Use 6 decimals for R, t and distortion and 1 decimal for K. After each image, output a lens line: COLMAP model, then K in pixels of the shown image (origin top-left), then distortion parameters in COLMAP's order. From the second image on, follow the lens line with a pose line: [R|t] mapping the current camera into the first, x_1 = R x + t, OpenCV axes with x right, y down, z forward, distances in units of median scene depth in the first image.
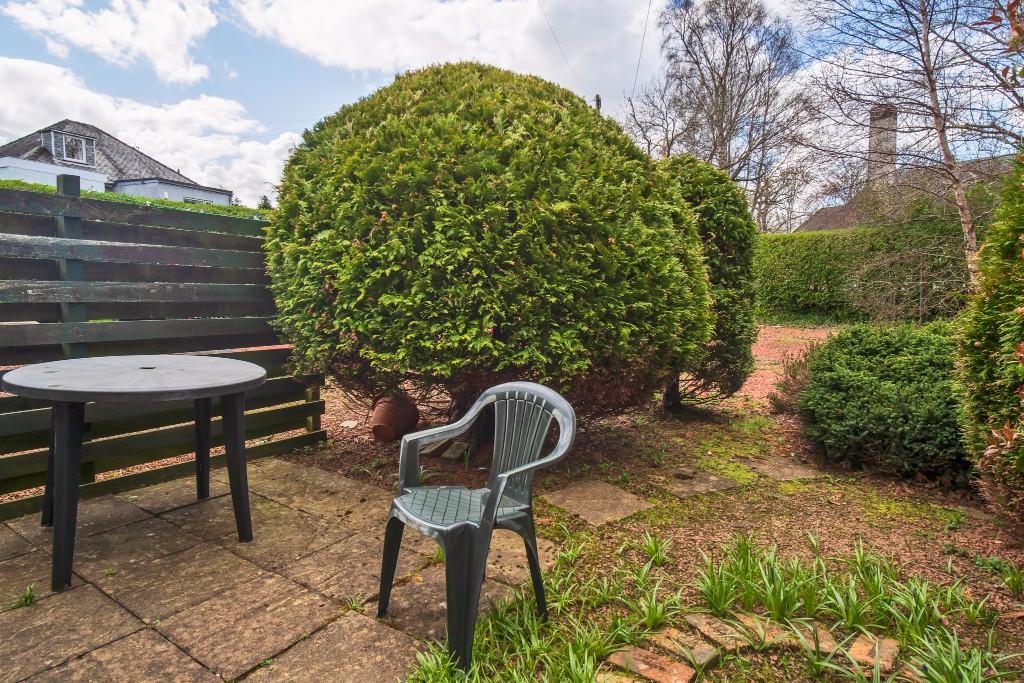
lens RADIAL K [[568.6, 0, 510.9], [0, 568.6, 328.2], [0, 0, 1]] dist [-0.013189, -0.000794]
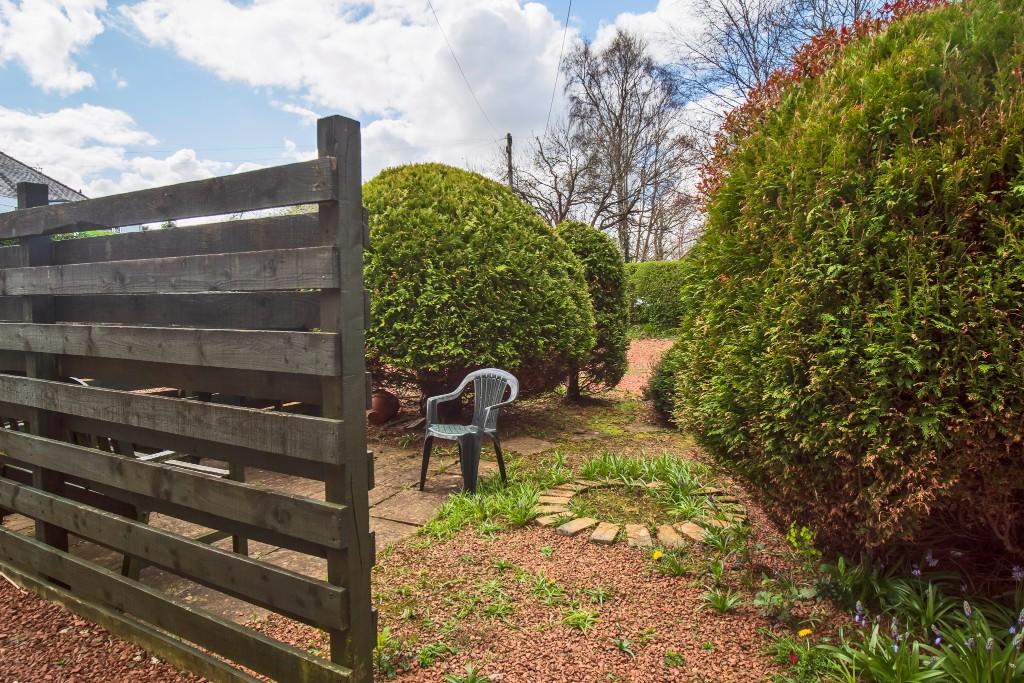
lens RADIAL K [[568.6, 0, 510.9], [0, 568.6, 328.2], [0, 0, 1]] dist [-0.013189, -0.000794]
pose [[0.988372, -0.017655, 0.151026, -0.133829], [0.022747, 0.999227, -0.032051, 0.015360], [-0.150344, 0.035114, 0.988010, -0.625904]]
